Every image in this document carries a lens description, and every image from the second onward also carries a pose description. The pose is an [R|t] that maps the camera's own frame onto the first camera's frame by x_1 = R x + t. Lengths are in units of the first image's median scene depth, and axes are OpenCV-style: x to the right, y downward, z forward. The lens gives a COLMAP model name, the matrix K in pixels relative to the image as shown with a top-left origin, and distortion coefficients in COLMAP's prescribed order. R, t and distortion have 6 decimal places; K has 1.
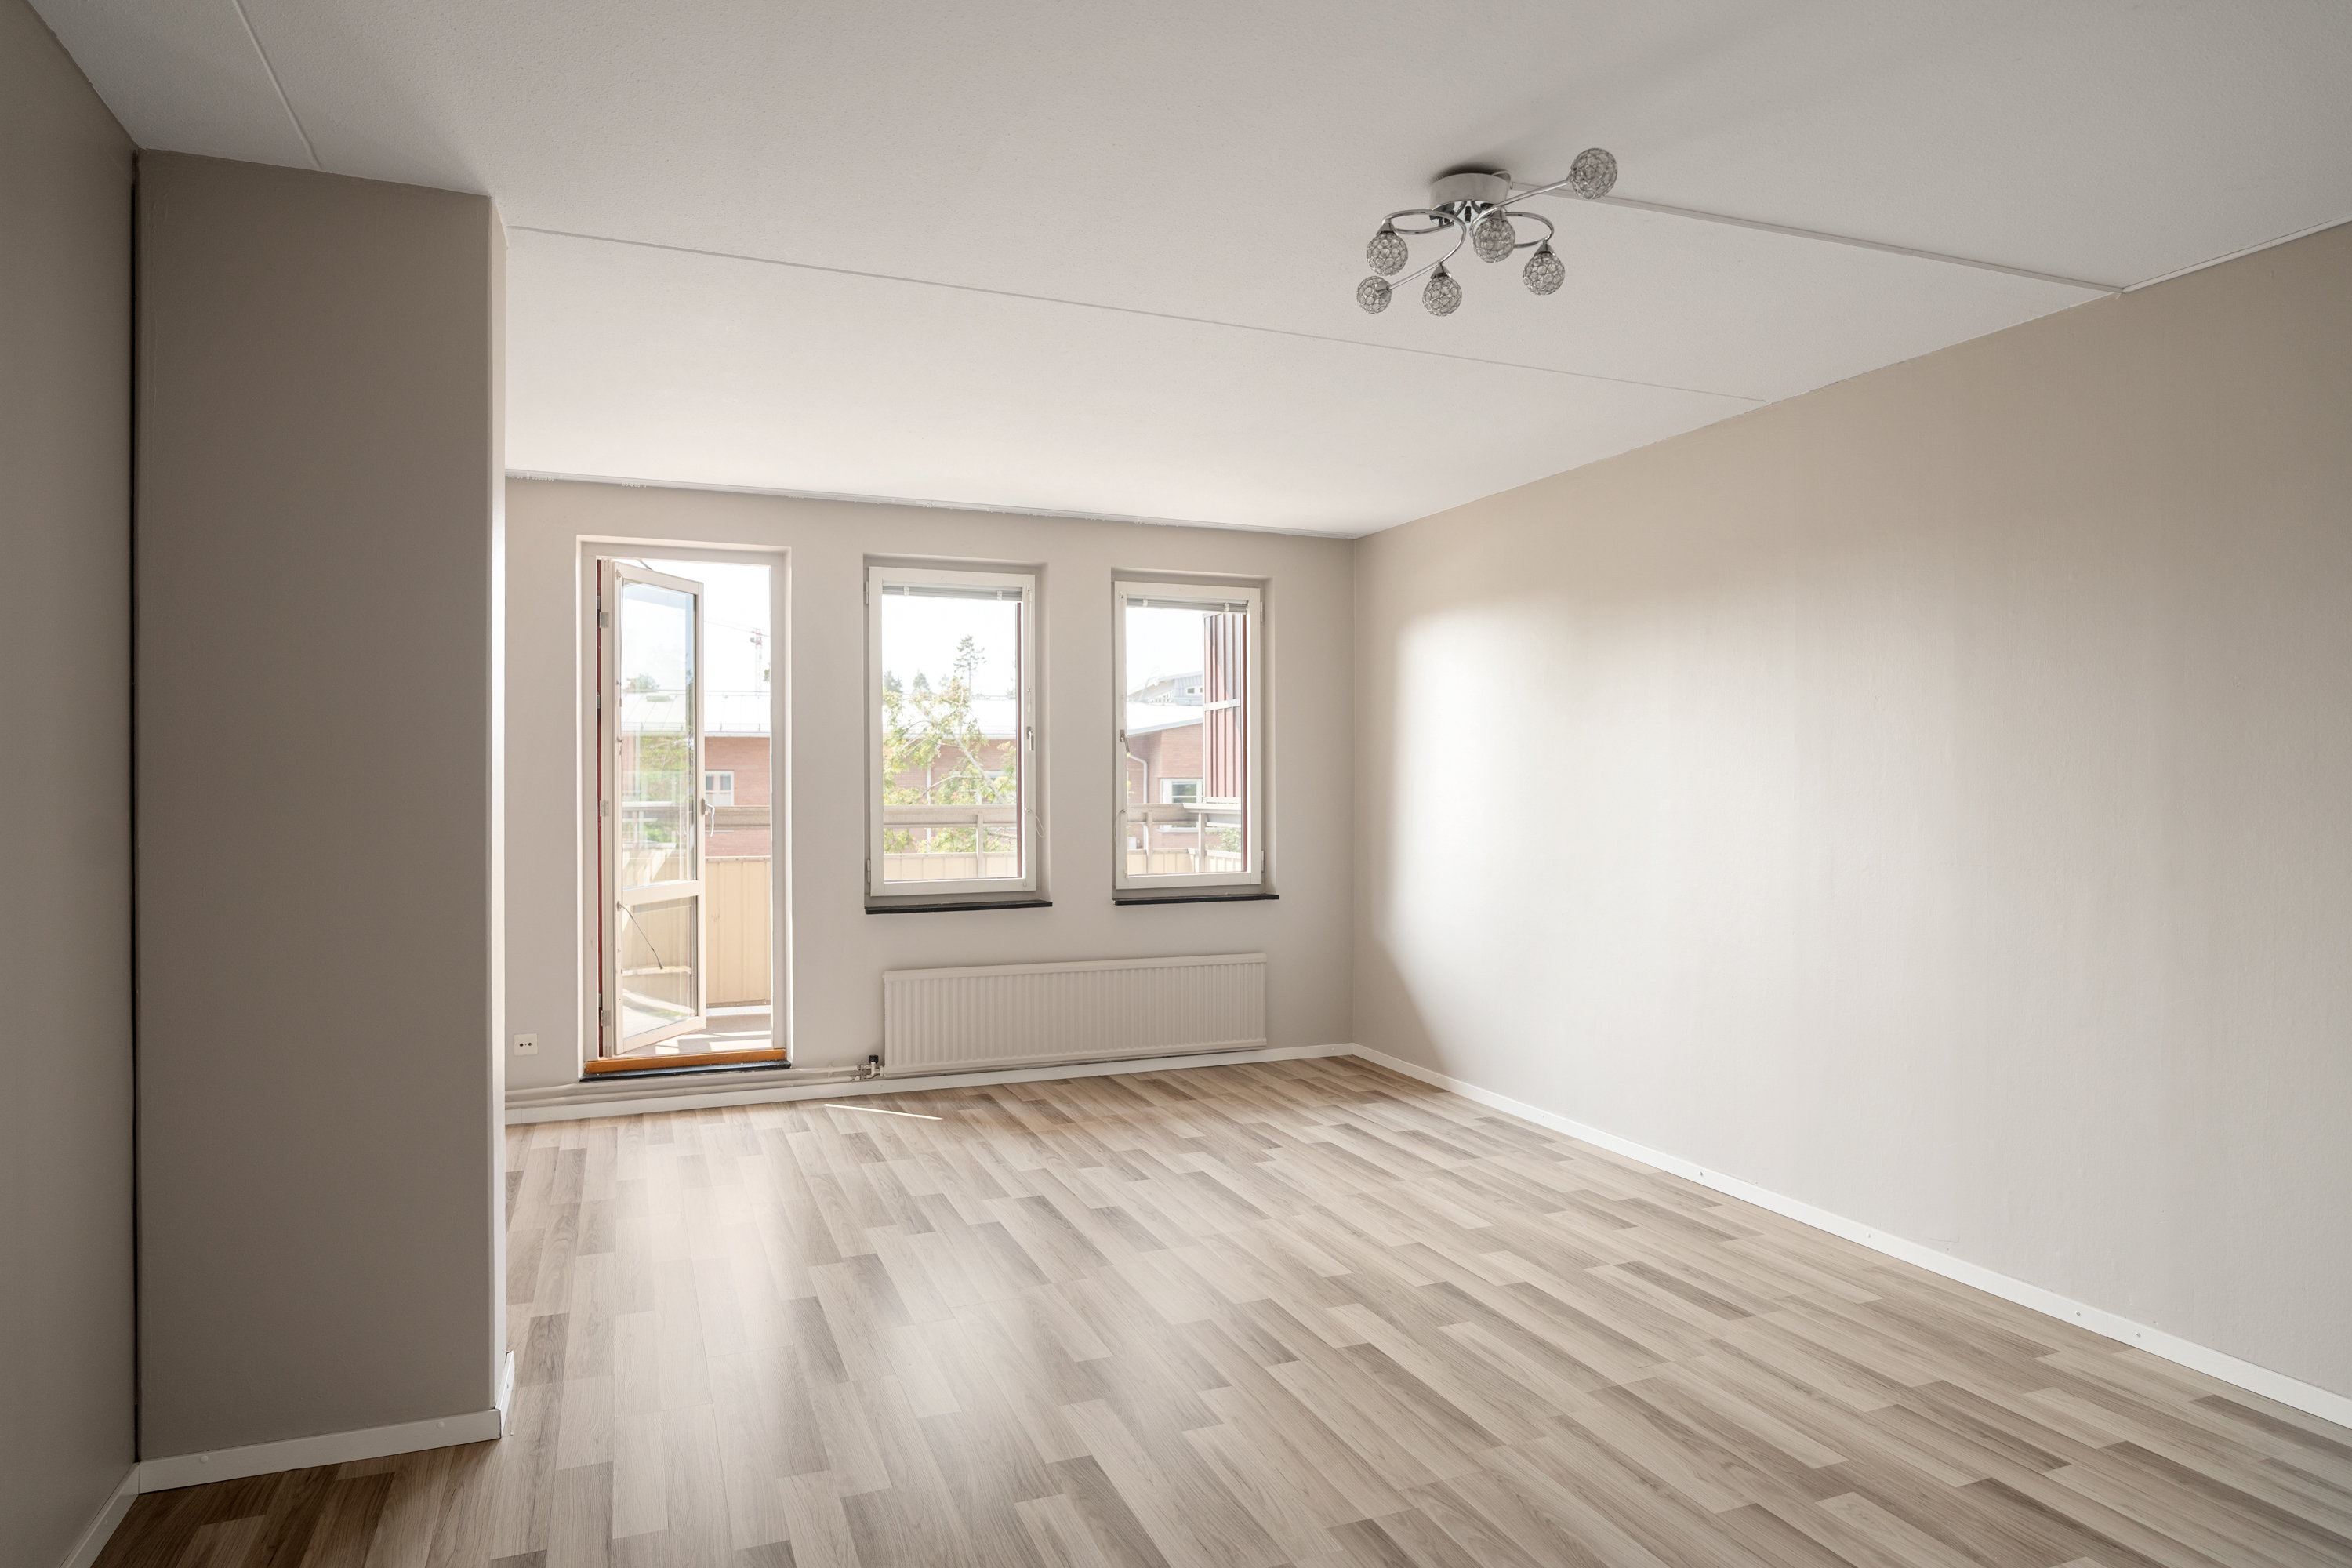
lens RADIAL K [[1358.1, 0, 1159.8], [0, 1358.1, 796.0], [0, 0, 1]] dist [-0.014146, 0.000080]
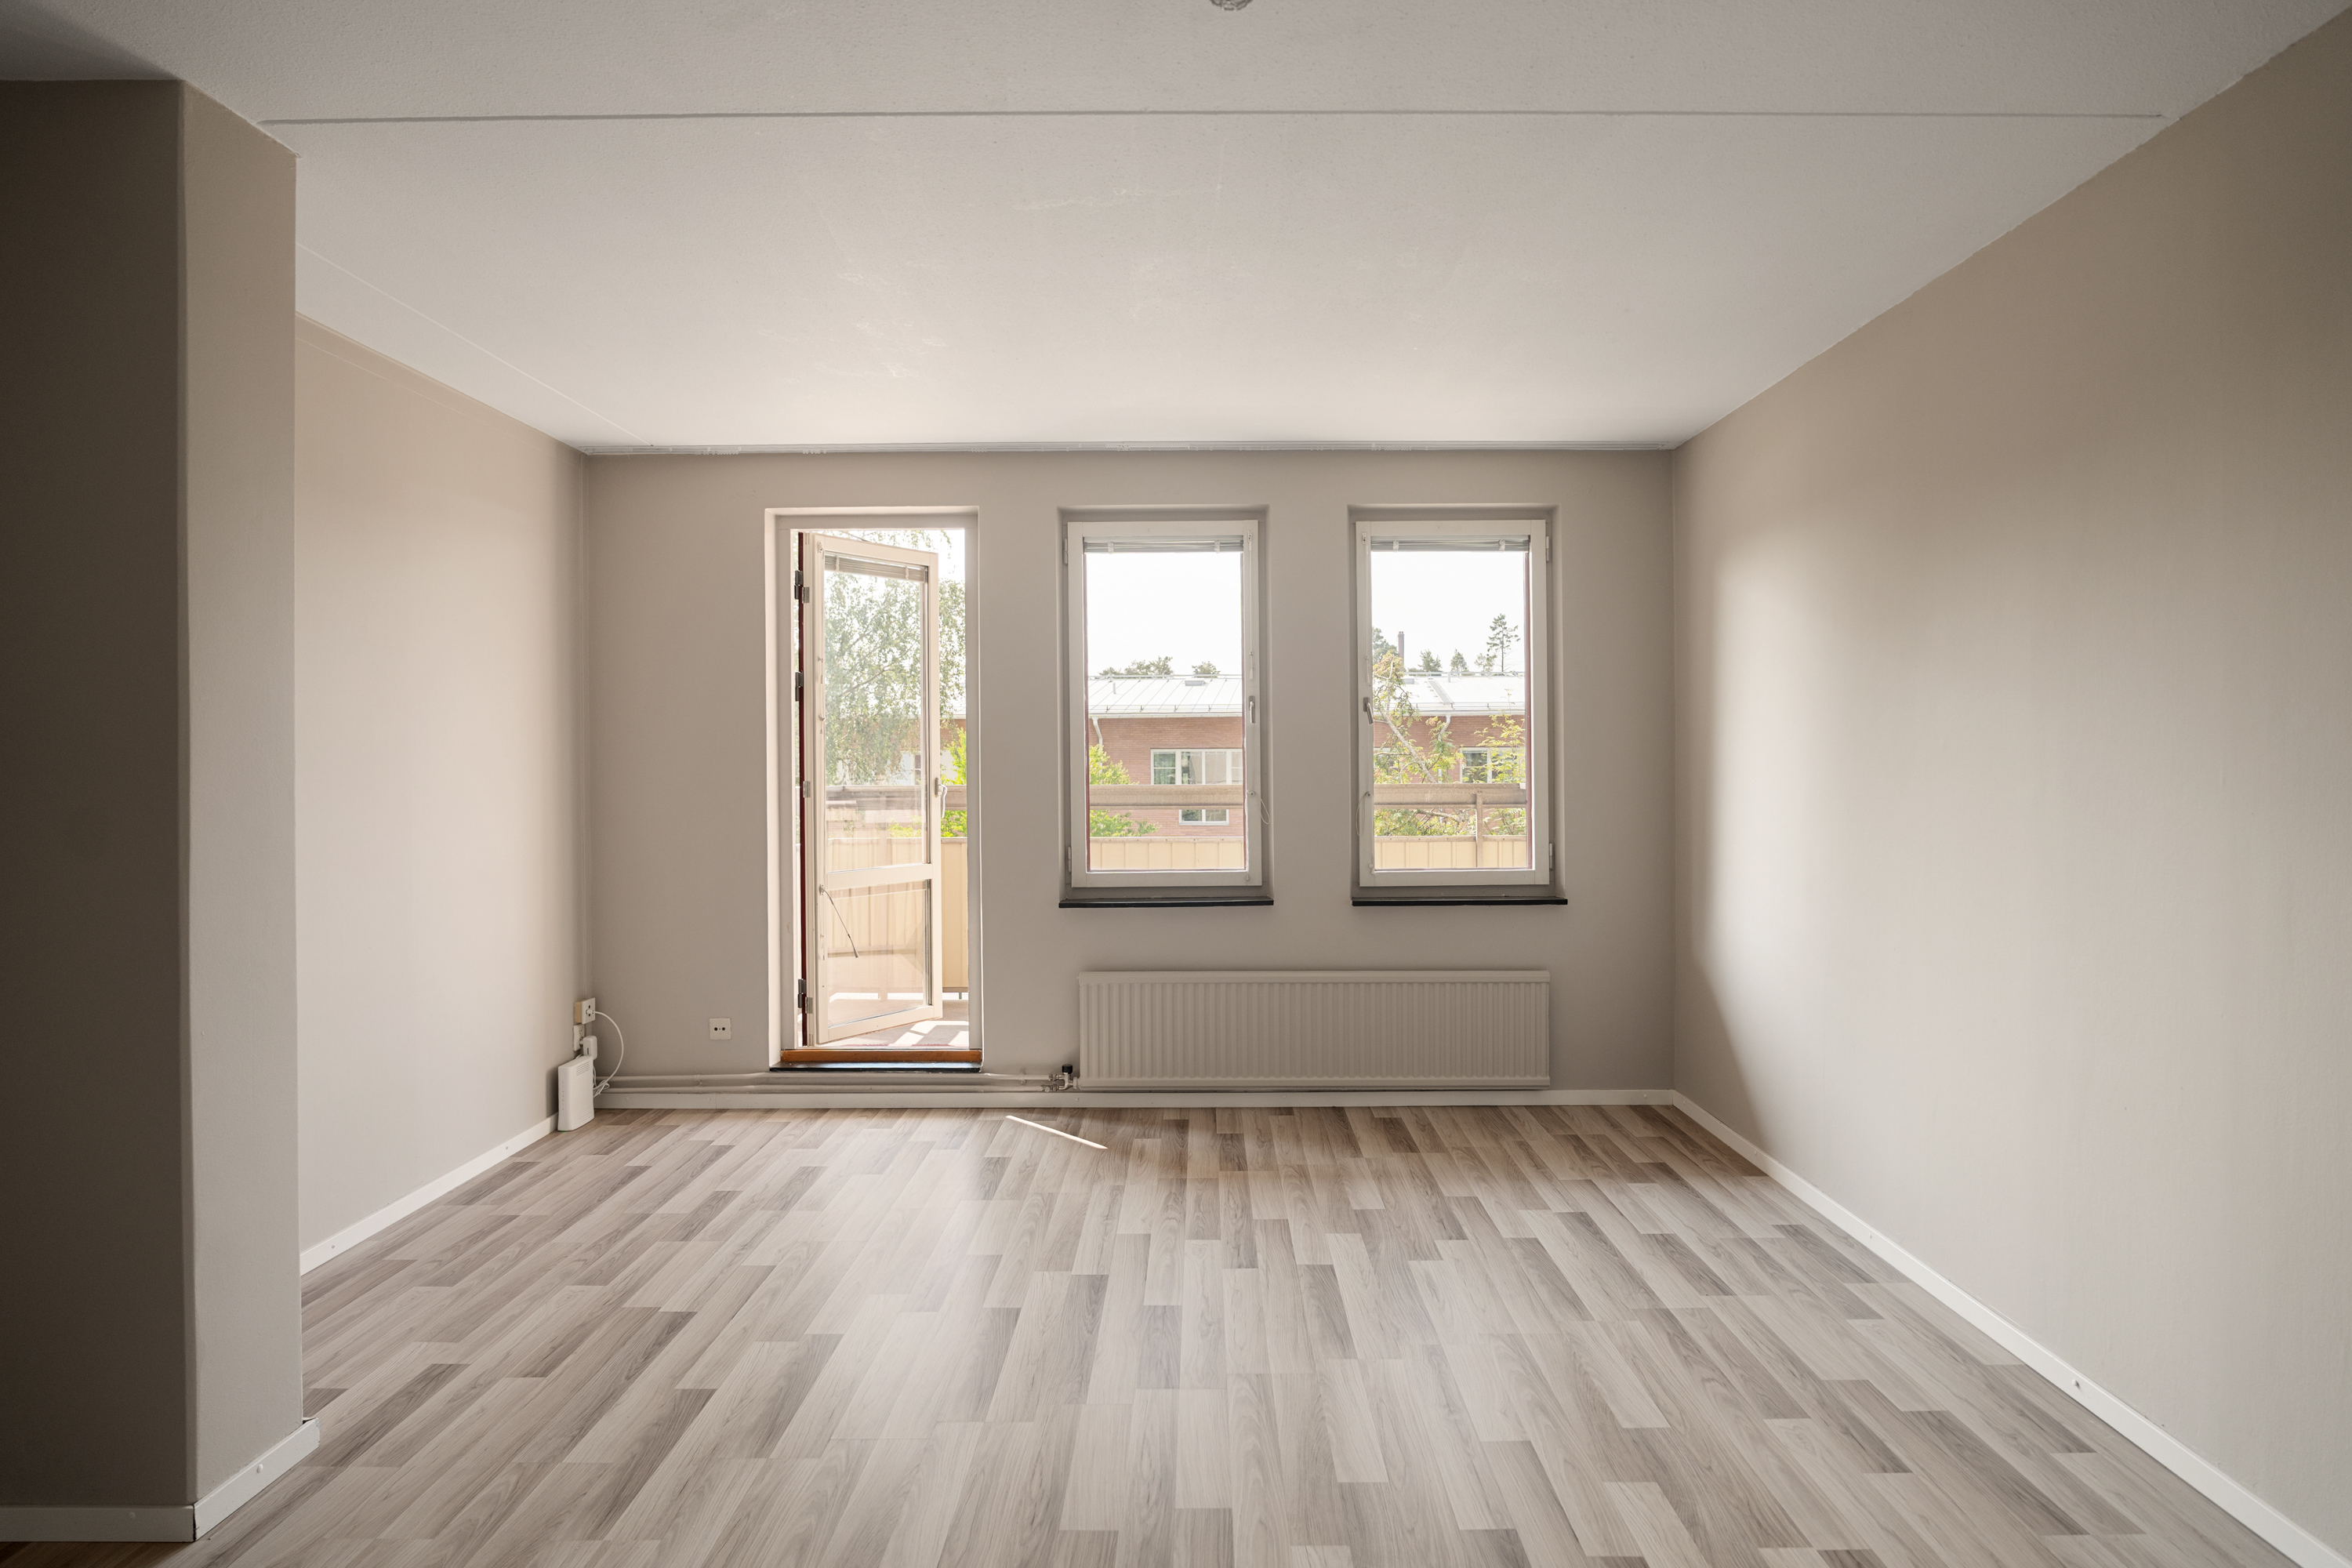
lens RADIAL K [[1301.1, 0, 1198.5], [0, 1301.1, 767.9], [0, 0, 1]] dist [-0.018622, 0.006612]
pose [[0.929780, -0.001915, -0.368112, 0.193294], [0.000907, 0.999995, -0.002913, -0.003189], [0.368115, 0.002374, 0.929777, 0.236965]]
